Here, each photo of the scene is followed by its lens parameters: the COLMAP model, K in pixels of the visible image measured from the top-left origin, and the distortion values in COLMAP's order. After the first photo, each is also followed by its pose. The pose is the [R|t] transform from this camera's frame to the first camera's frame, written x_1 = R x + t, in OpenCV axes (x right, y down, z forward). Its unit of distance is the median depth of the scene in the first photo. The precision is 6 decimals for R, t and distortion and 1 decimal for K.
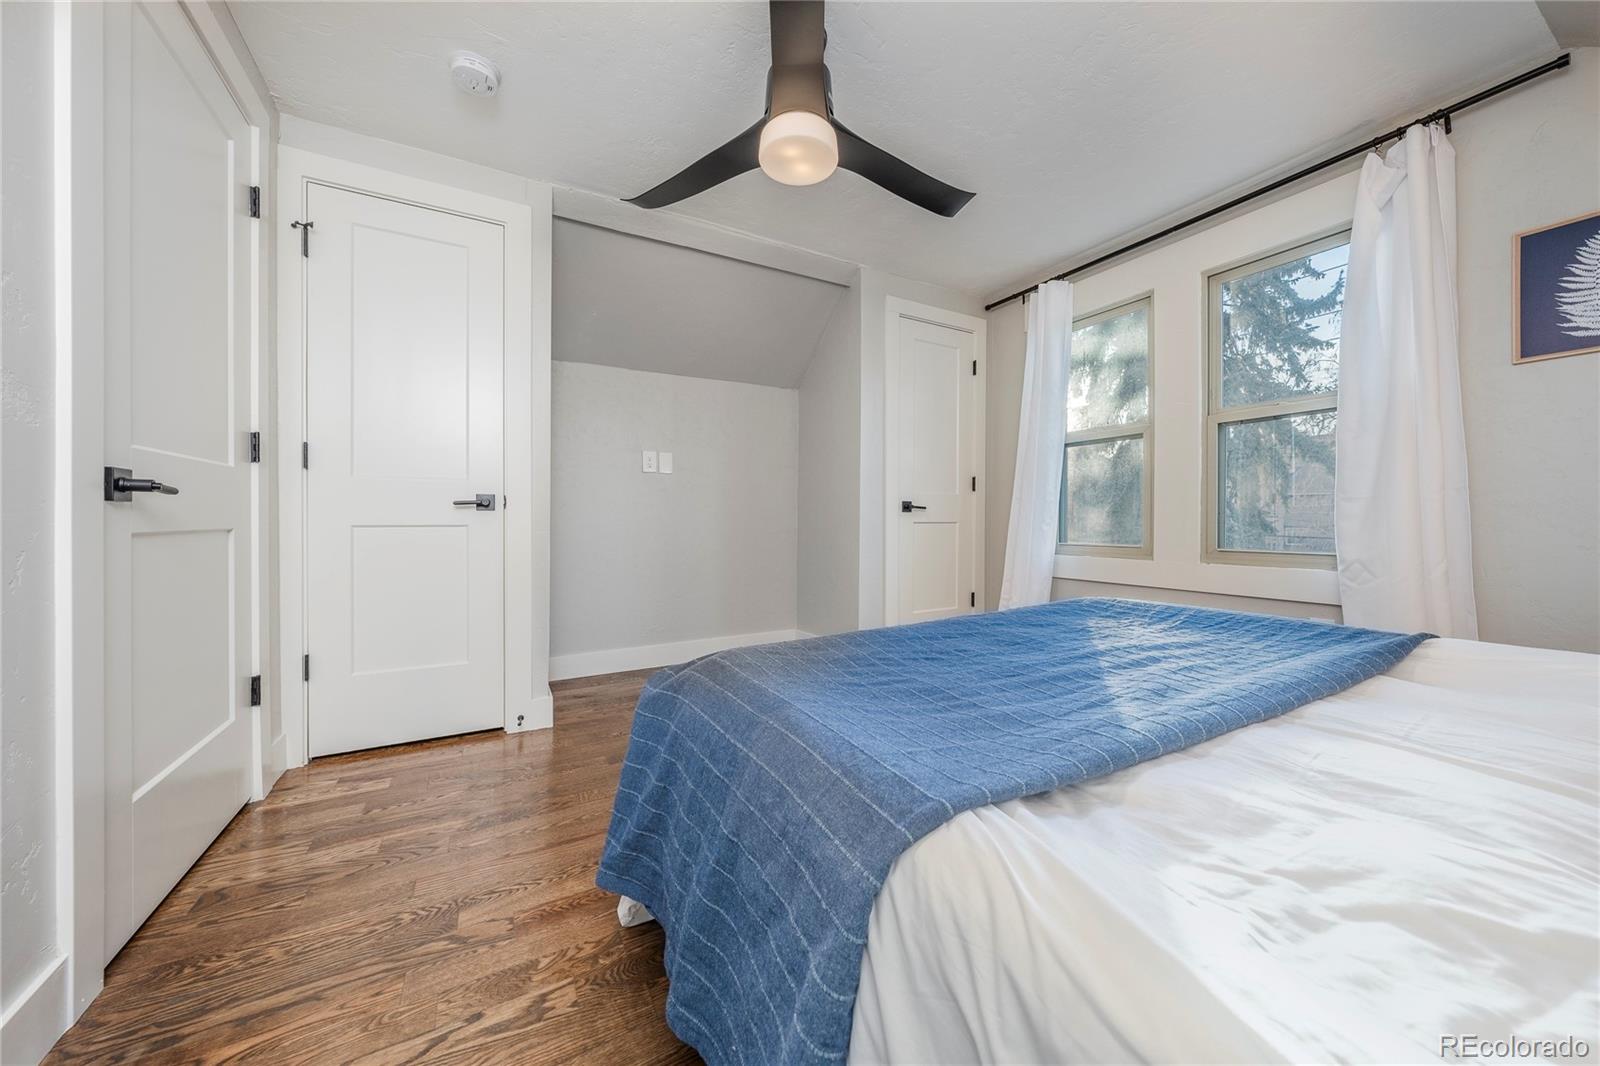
lens RADIAL K [[552.9, 0, 804.0], [0, 552.9, 521.5], [0, 0, 1]] dist [-0.000195, -0.000021]
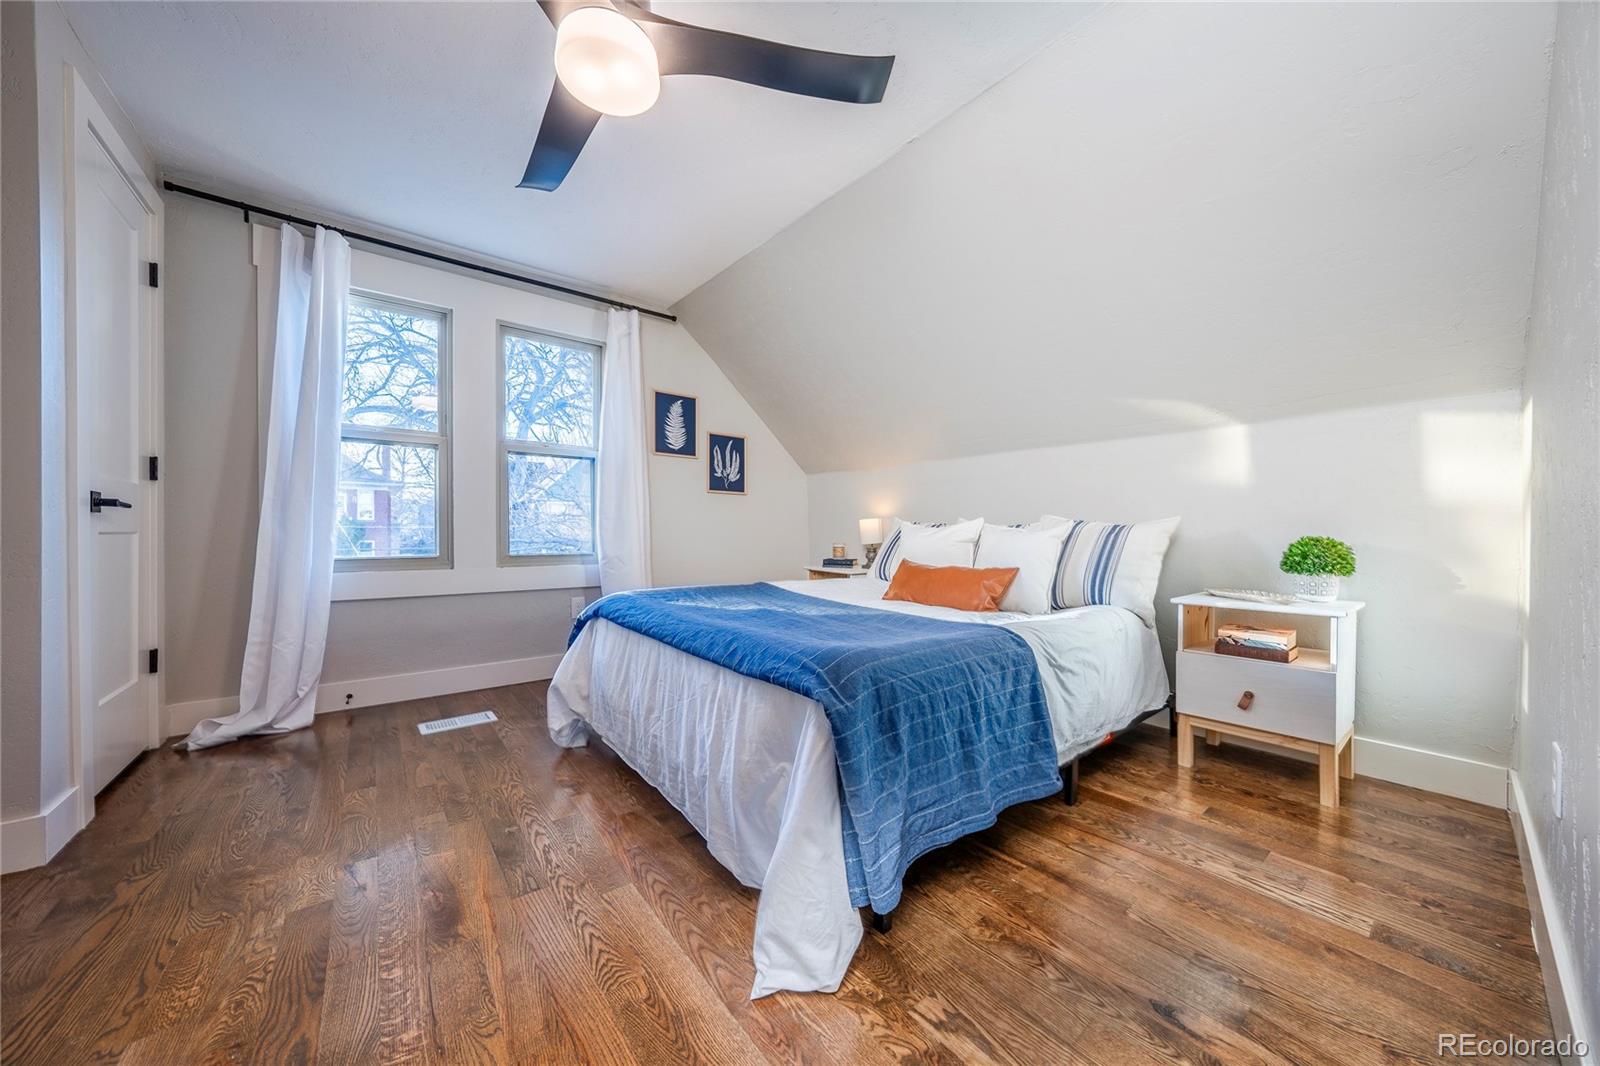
lens RADIAL K [[552.9, 0, 806.3], [0, 552.9, 537.5], [0, 0, 1]] dist [-0.000195, -0.000021]
pose [[-0.163085, -0.009811, 0.986563, -1.323254], [-0.005099, 0.999946, 0.009102, -0.008444], [-0.986599, -0.003546, -0.163126, 1.327573]]
